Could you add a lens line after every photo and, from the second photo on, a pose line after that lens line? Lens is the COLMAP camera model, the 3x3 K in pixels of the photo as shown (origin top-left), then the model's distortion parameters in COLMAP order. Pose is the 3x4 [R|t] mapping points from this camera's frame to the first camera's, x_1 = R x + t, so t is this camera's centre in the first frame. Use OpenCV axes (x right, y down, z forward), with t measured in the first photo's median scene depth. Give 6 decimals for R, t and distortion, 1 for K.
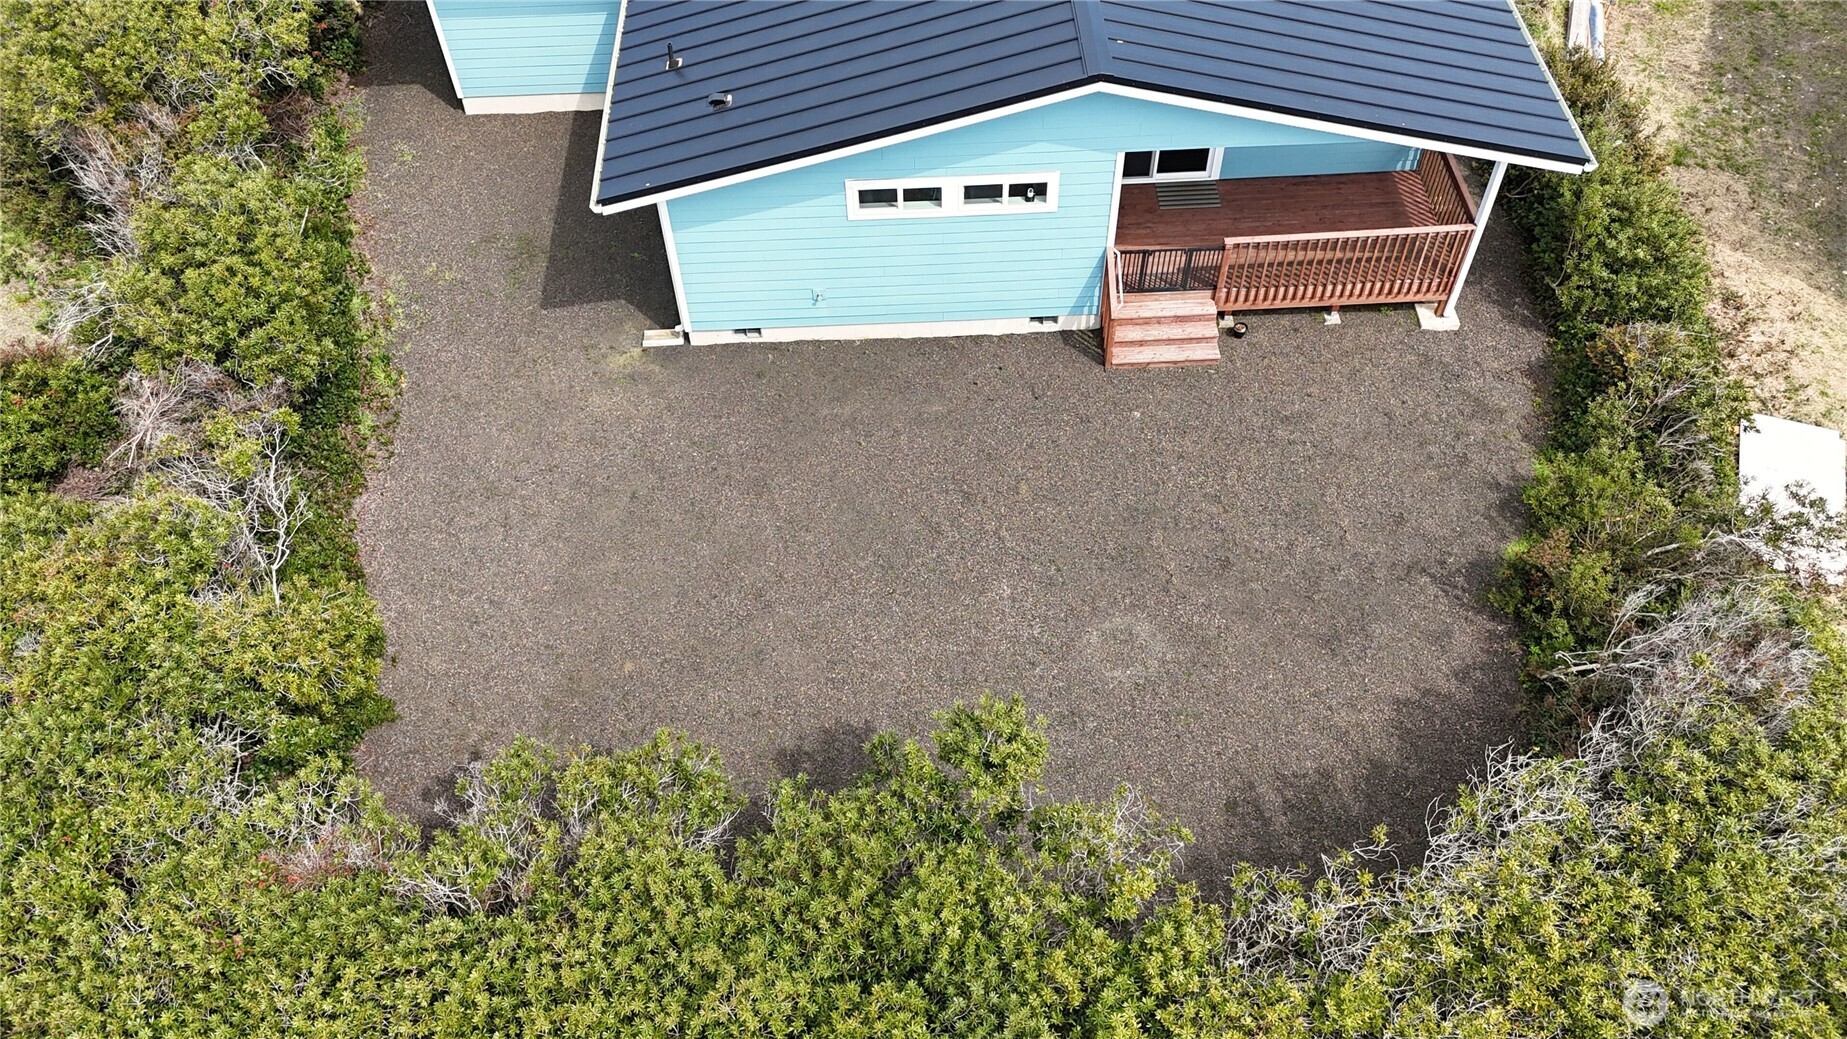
lens RADIAL K [[1367.9, 0, 923.5], [0, 1367.9, 519.5], [0, 0, 1]] dist [0.103762, -0.124191]
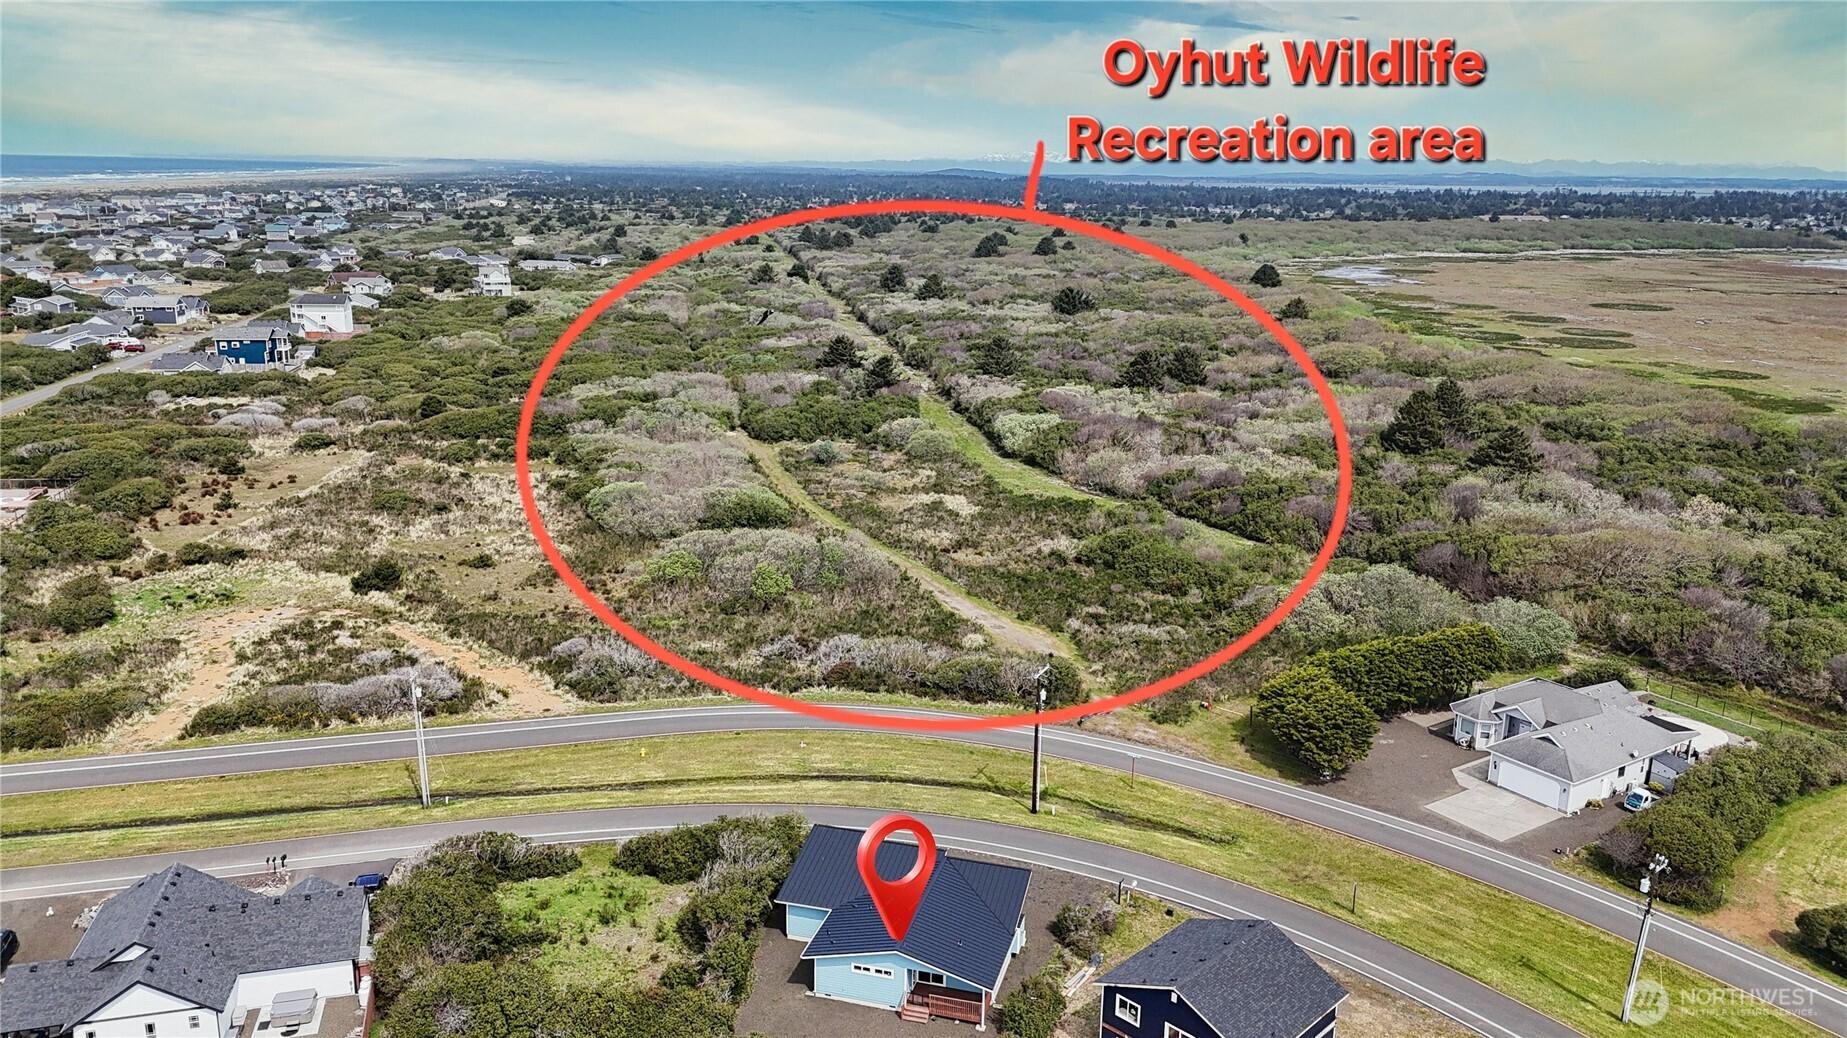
lens RADIAL K [[1367.9, 0, 923.5], [0, 1367.9, 519.0], [0, 0, 1]] dist [0.103762, -0.124191]
pose [[0.945255, 0.097157, -0.311533, 1.398965], [-0.261979, 0.795138, -0.546921, 0.996144], [0.194574, 0.598595, 0.777061, -3.302991]]
